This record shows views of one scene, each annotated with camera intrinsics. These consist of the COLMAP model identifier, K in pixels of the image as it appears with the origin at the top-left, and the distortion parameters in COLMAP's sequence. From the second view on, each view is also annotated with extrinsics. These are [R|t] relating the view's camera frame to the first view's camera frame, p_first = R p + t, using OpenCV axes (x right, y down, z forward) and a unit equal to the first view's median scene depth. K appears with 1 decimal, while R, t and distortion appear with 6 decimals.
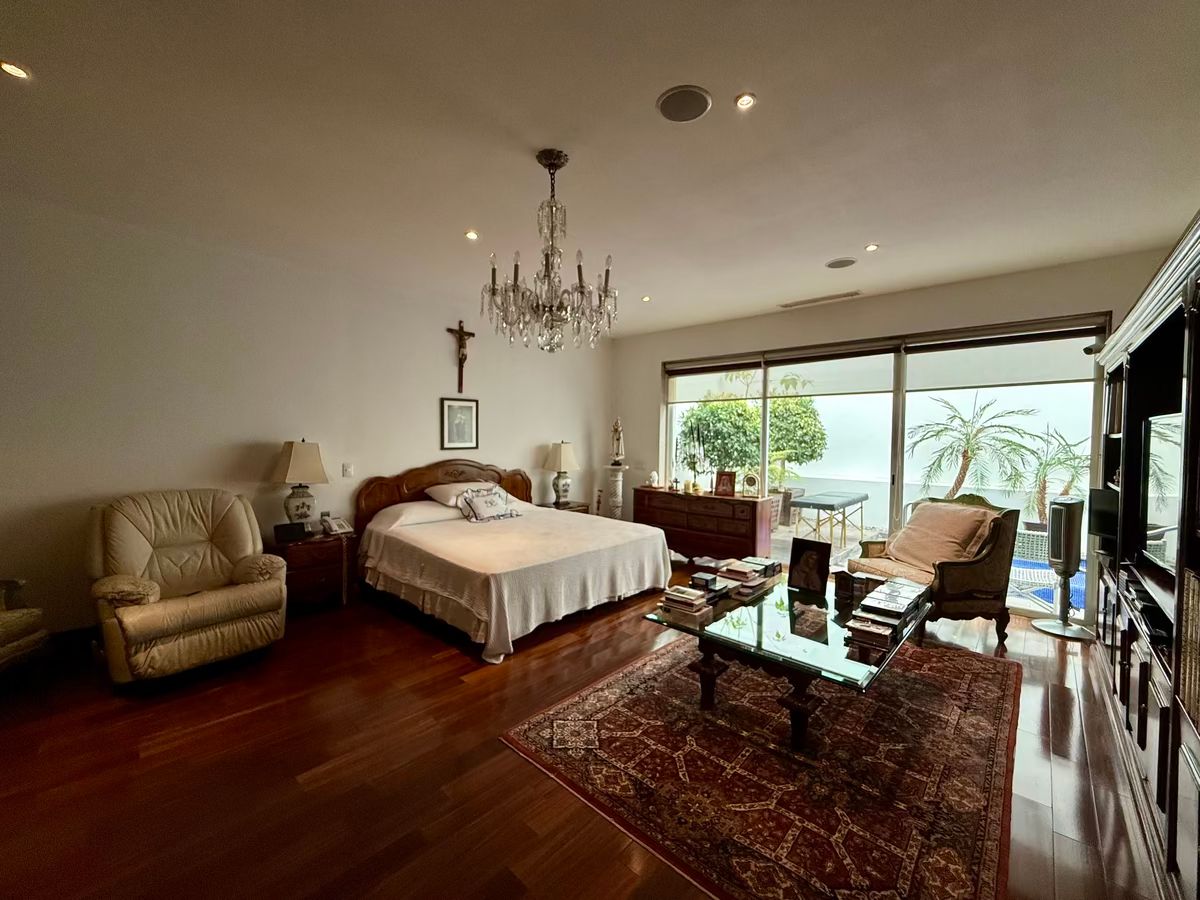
lens RADIAL K [[478.9, 0, 600.1], [0, 478.9, 449.6], [0, 0, 1]] dist [-0.001138, -0.000148]
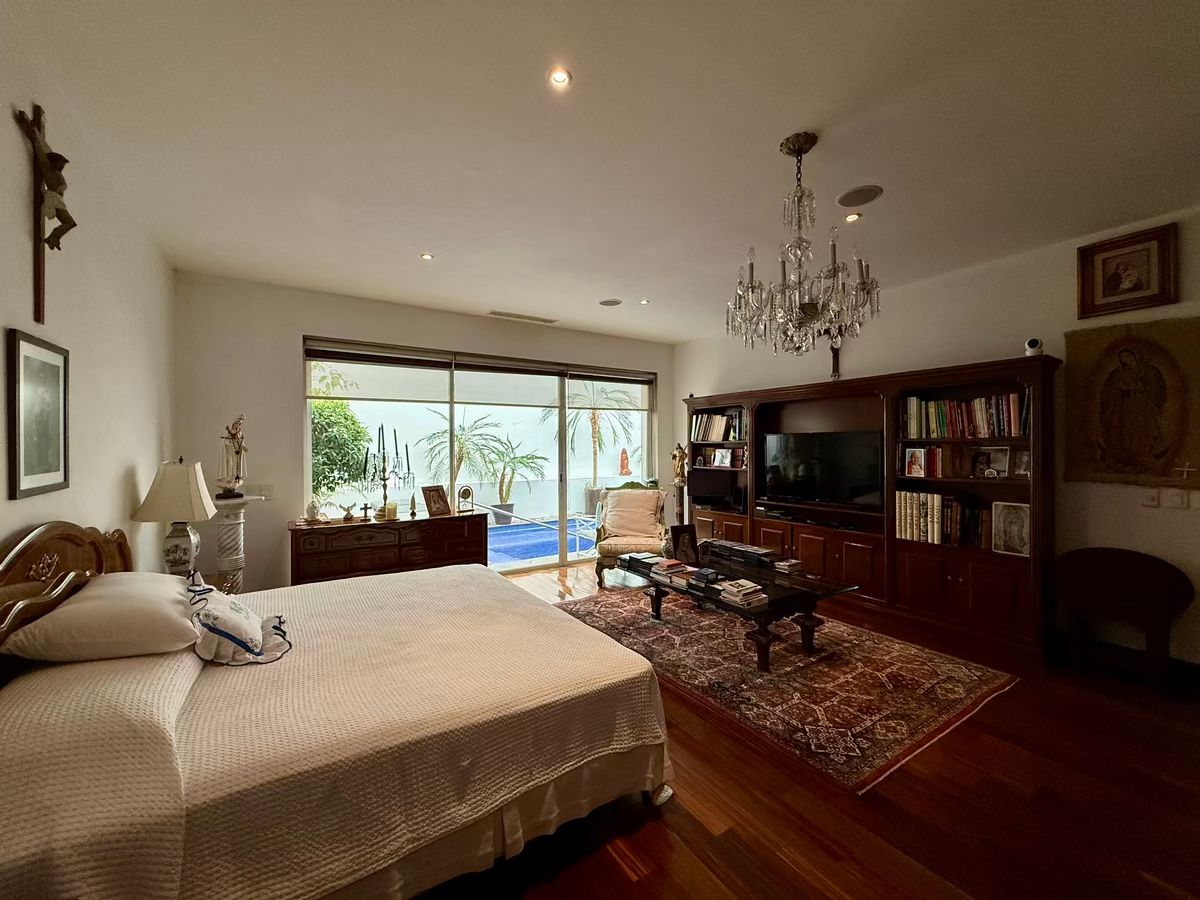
lens RADIAL K [[478.9, 0, 588.5], [0, 478.9, 451.0], [0, 0, 1]] dist [-0.001138, -0.000148]
pose [[0.255260, -0.024222, 0.966569, -0.796537], [0.033040, 0.999321, 0.016317, -0.035253], [-0.966308, 0.027771, 0.255887, 0.848036]]
